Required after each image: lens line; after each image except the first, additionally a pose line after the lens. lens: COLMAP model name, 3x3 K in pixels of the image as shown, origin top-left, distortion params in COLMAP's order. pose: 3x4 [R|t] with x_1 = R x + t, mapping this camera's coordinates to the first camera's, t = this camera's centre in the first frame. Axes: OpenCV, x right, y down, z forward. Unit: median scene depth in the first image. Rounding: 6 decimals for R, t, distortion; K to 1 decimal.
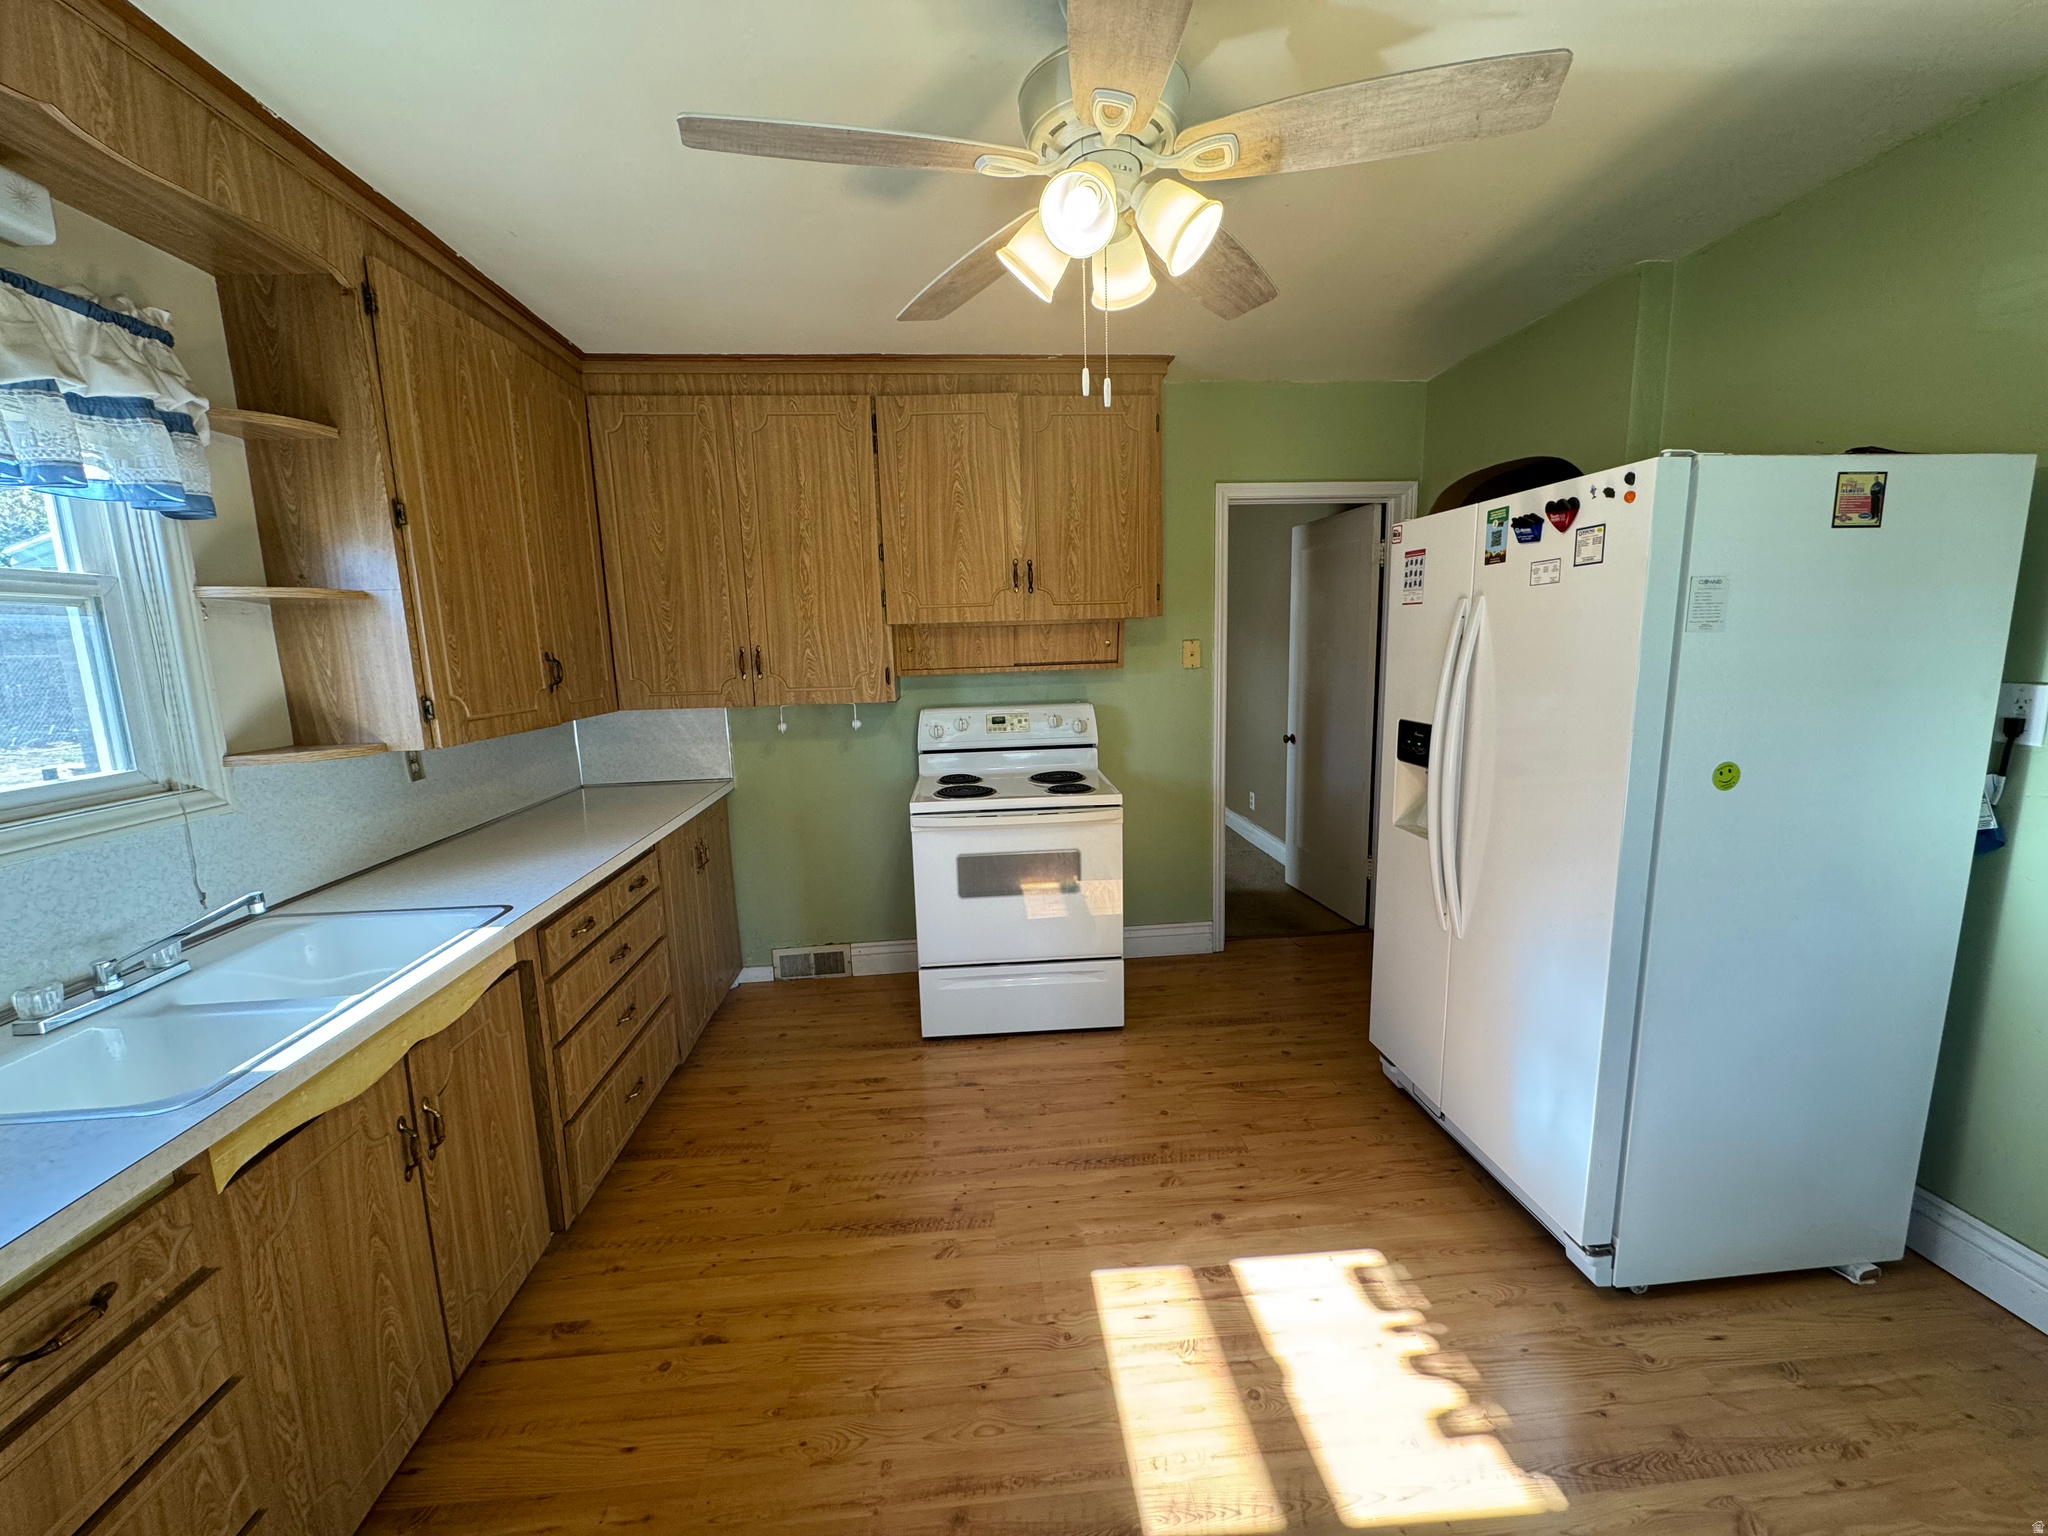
lens RADIAL K [[817.6, 0, 1024.6], [0, 817.6, 771.0], [0, 0, 1]] dist [-0.007196, -0.000132]
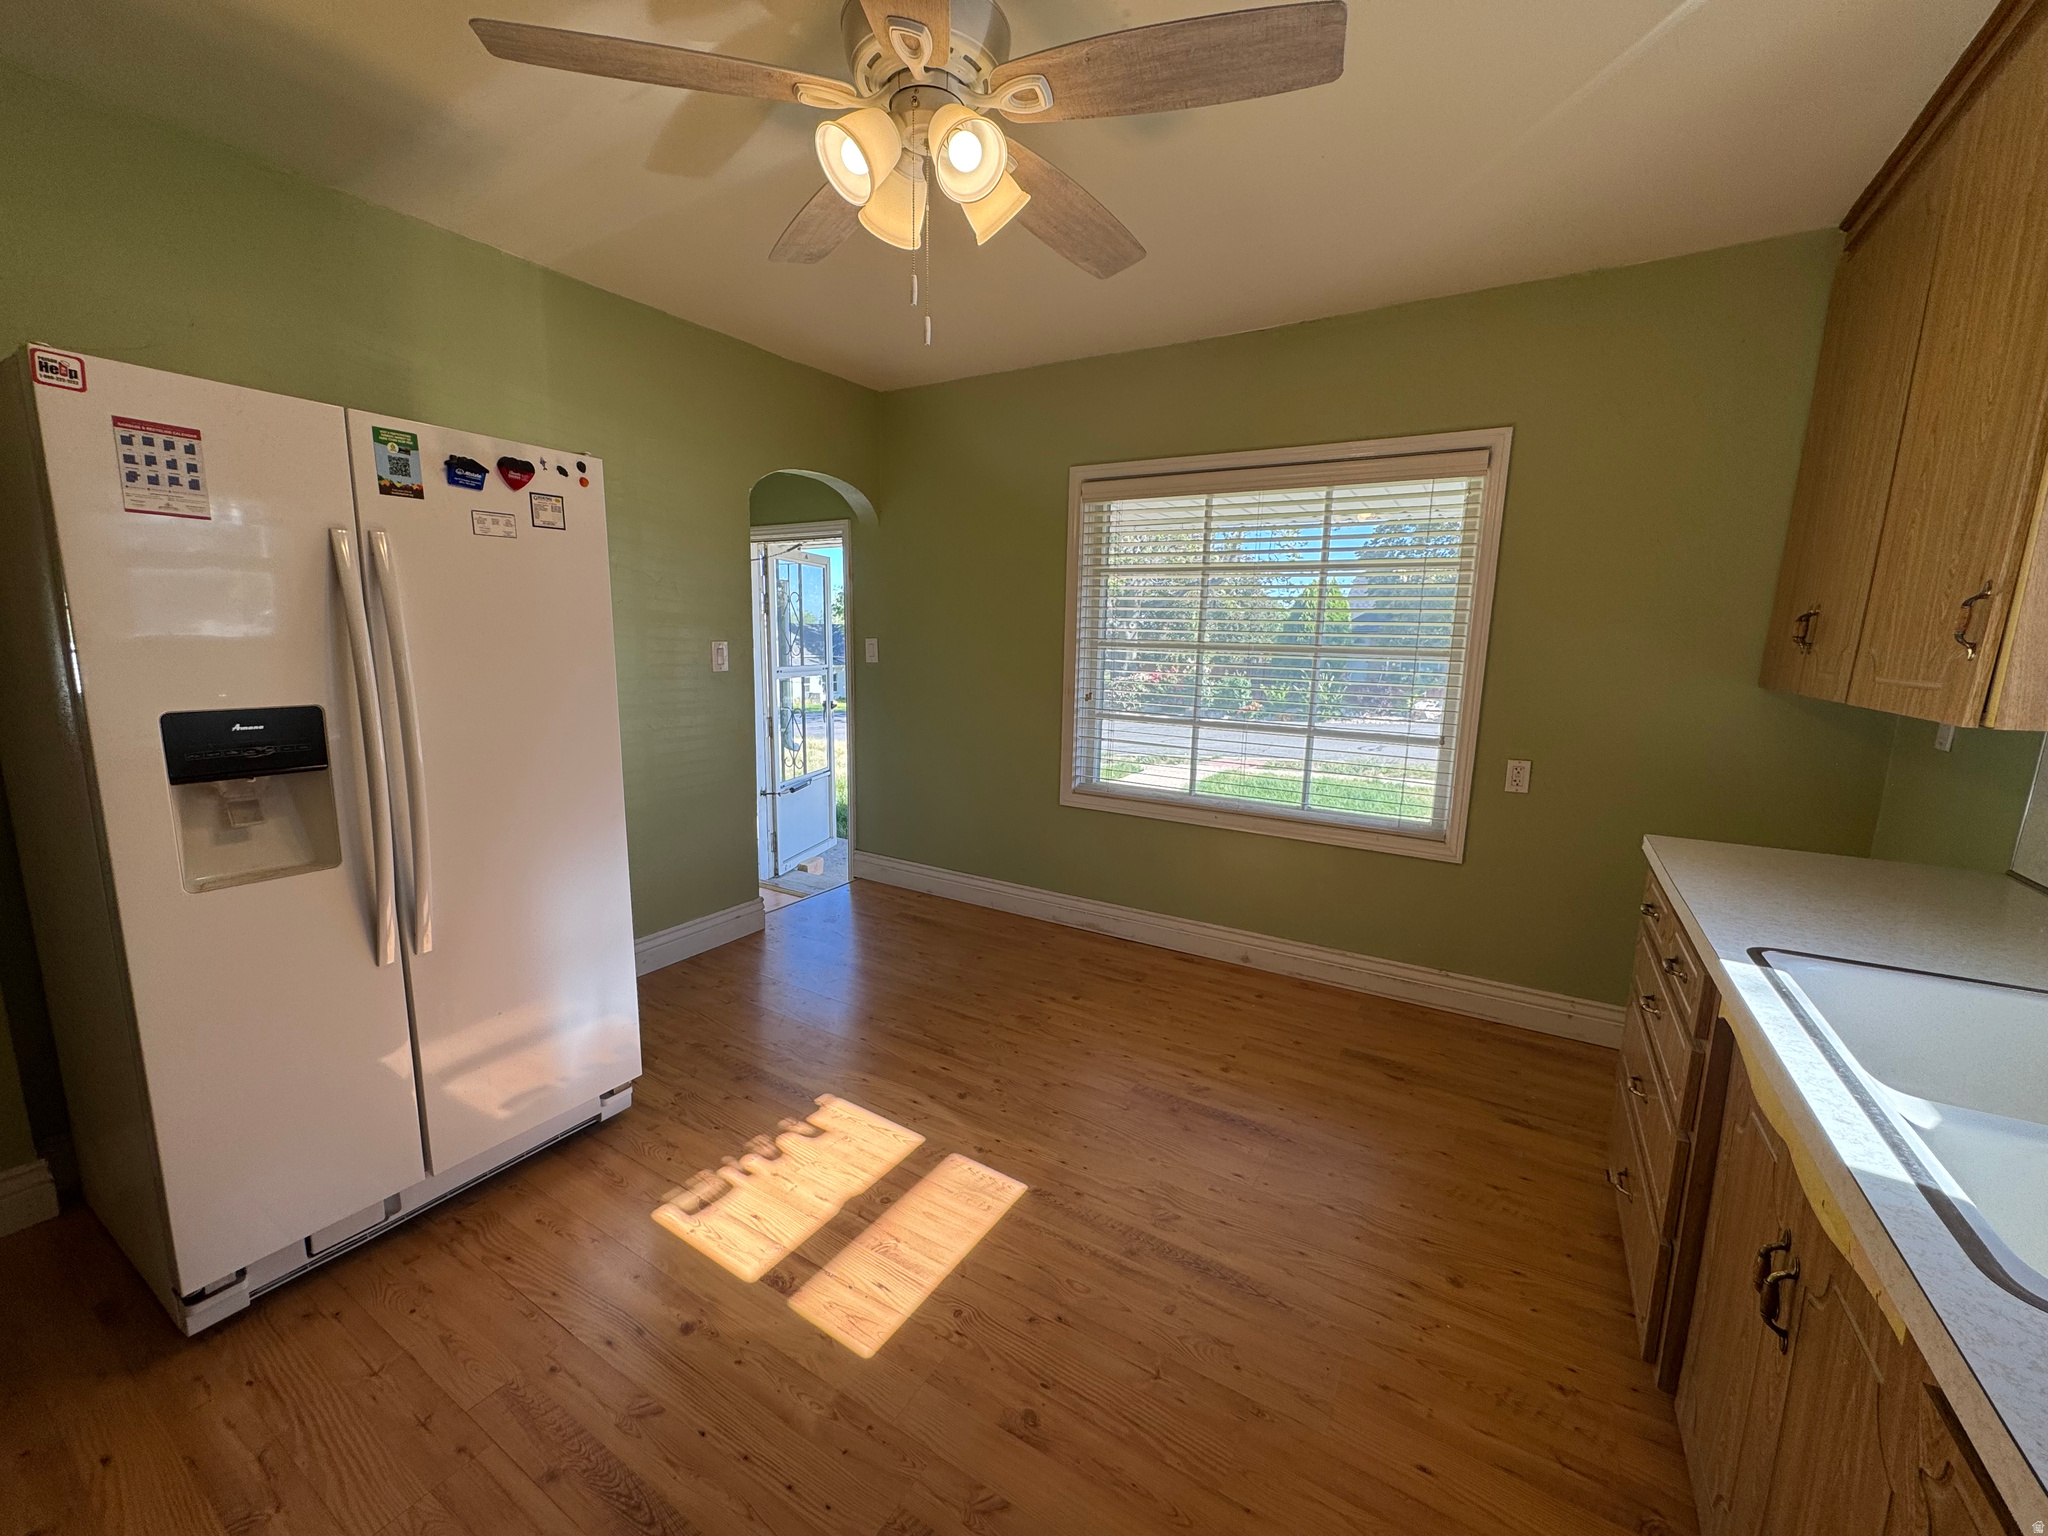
lens RADIAL K [[817.6, 0, 1020.5], [0, 817.6, 766.2], [0, 0, 1]] dist [-0.007196, -0.000132]
pose [[-0.810338, -0.082392, 0.580142, -0.492430], [0.096684, 0.957695, 0.271059, -0.166253], [-0.577932, 0.275740, -0.768090, 1.467317]]
